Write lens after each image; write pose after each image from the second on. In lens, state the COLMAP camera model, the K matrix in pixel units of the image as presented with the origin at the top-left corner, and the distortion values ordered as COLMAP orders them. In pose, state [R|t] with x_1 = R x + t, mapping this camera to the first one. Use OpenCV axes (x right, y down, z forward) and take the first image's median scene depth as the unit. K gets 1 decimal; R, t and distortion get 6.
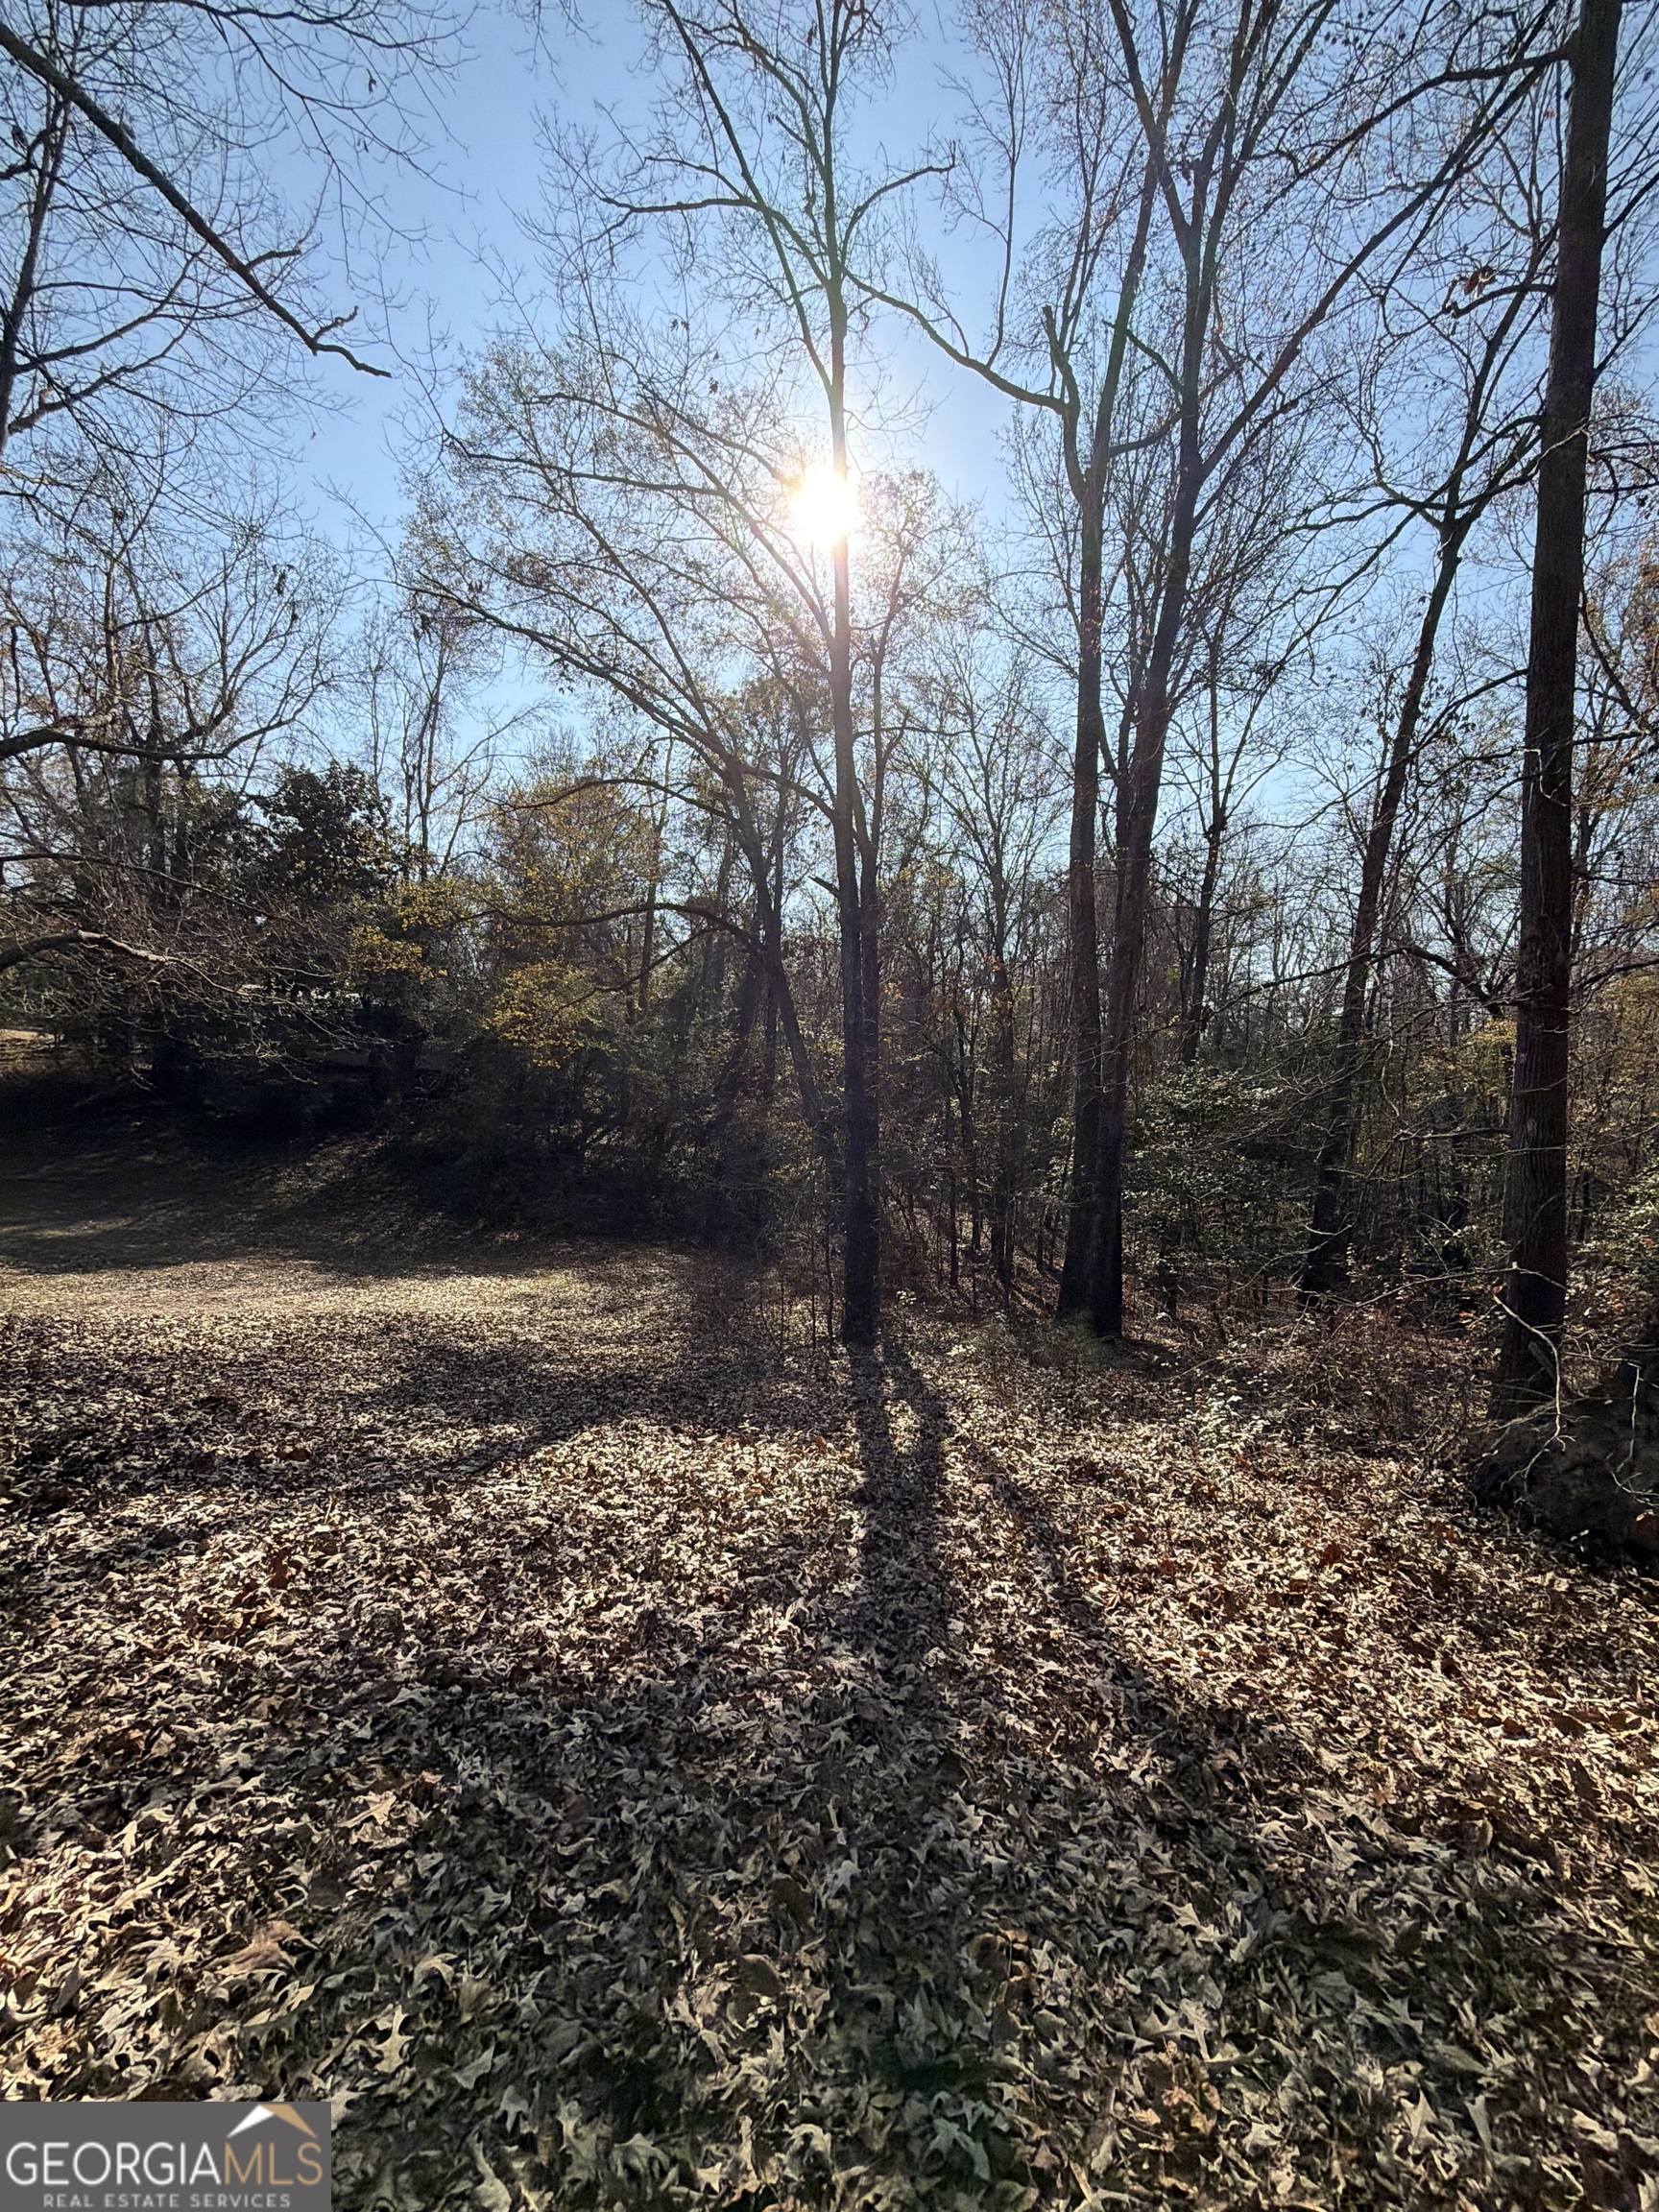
lens RADIAL K [[881.6, 0, 825.0], [0, 881.6, 1107.1], [0, 0, 1]] dist [0.003173, -0.000421]
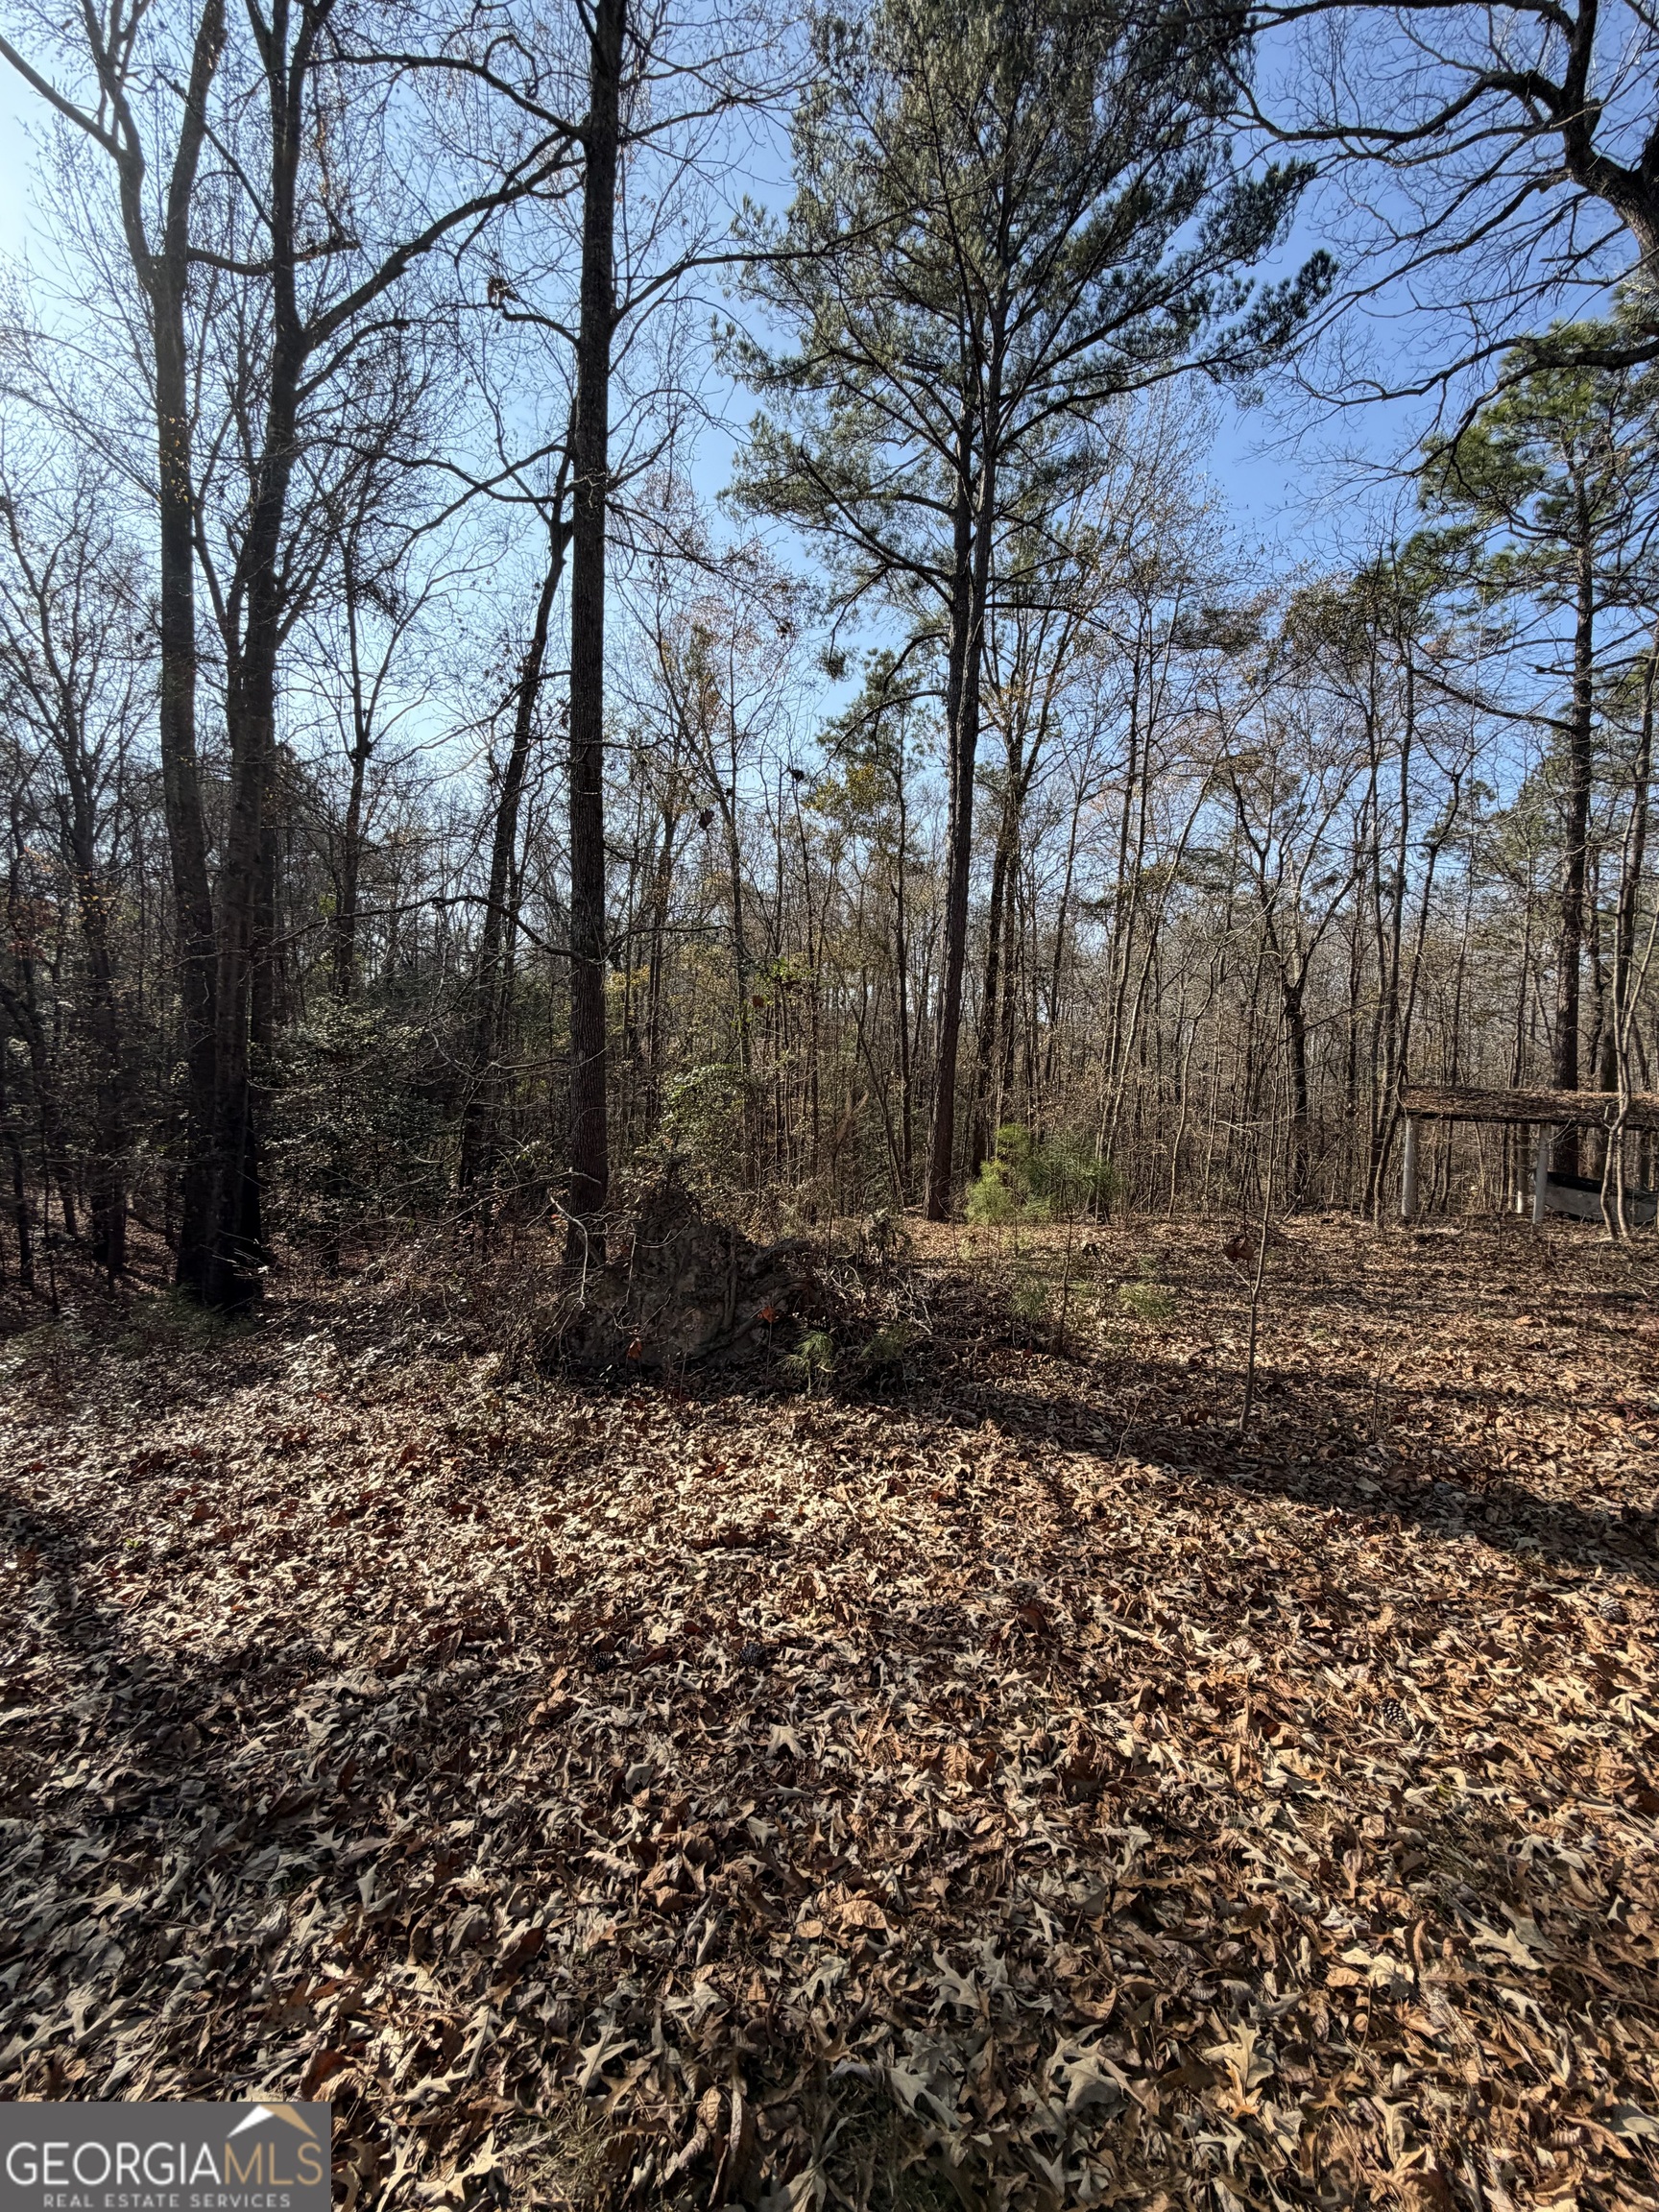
lens RADIAL K [[881.6, 0, 830.1], [0, 881.6, 1107.2], [0, 0, 1]] dist [0.003173, -0.000421]
pose [[0.647177, -0.065237, 0.759544, 0.129556], [0.013973, 0.997180, 0.073741, 0.010268], [-0.762212, -0.037110, 0.646263, -0.083231]]
